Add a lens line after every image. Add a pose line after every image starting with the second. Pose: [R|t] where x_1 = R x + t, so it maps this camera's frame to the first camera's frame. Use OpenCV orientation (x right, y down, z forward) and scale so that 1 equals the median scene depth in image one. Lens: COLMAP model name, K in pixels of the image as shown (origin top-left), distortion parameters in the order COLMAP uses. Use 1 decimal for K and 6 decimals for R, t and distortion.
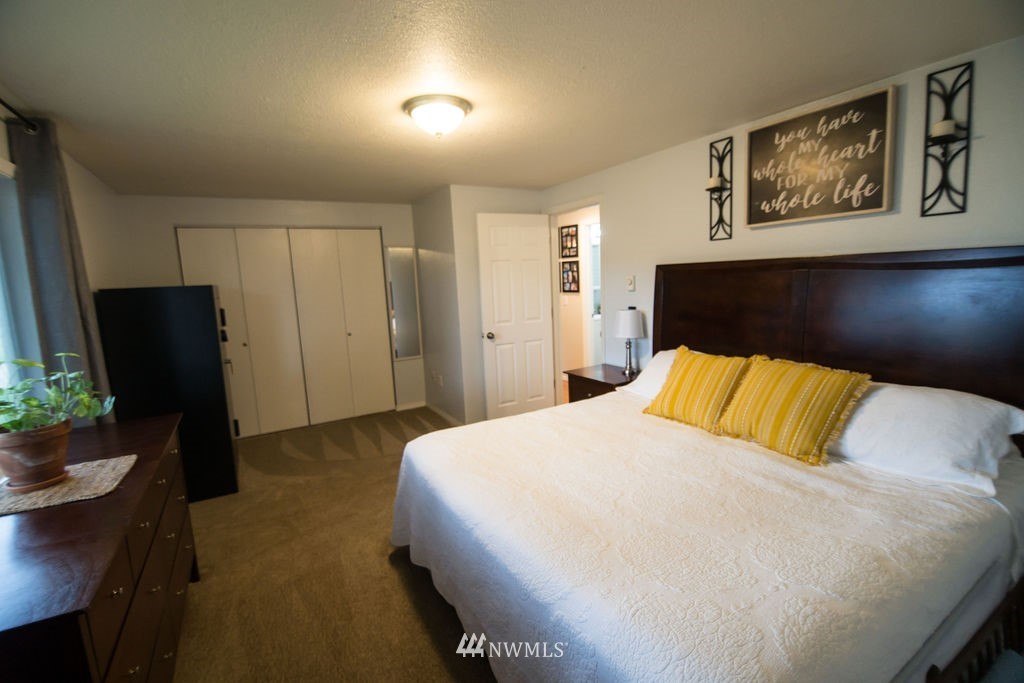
lens RADIAL K [[463.7, 0, 512.0], [0, 463.7, 341.5], [0, 0, 1]] dist [-0.023071, -0.000279]
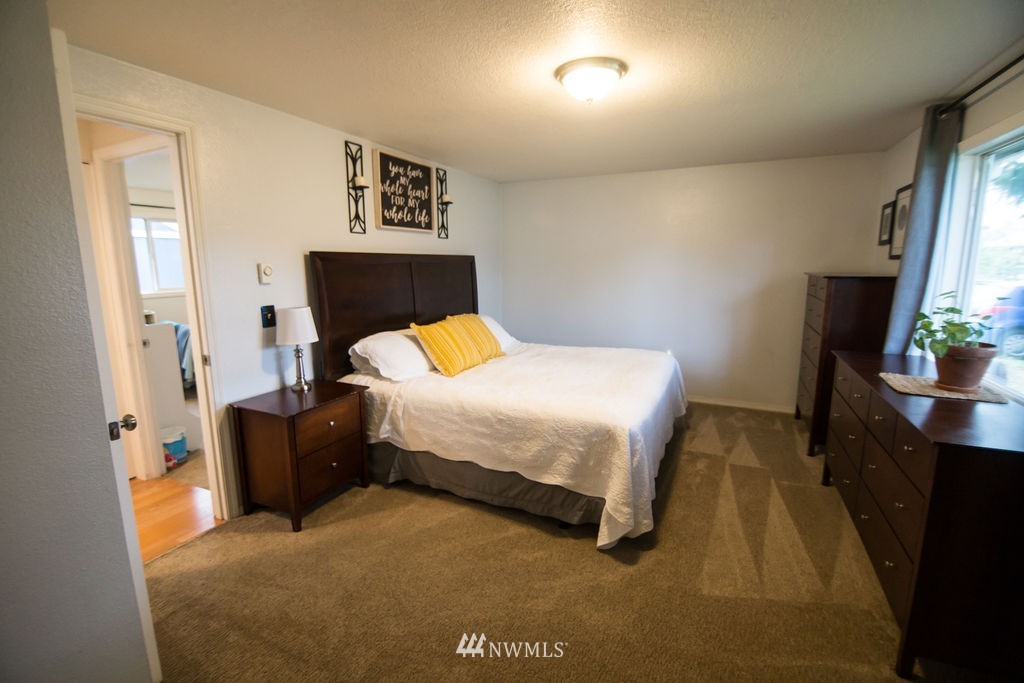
lens RADIAL K [[463.7, 0, 512.0], [0, 463.7, 341.5], [0, 0, 1]] dist [-0.023071, -0.000279]
pose [[-0.568729, -0.098430, 0.816614, -0.807783], [0.132871, 0.968780, 0.209309, -0.174150], [-0.811722, 0.227544, -0.537895, 1.564786]]
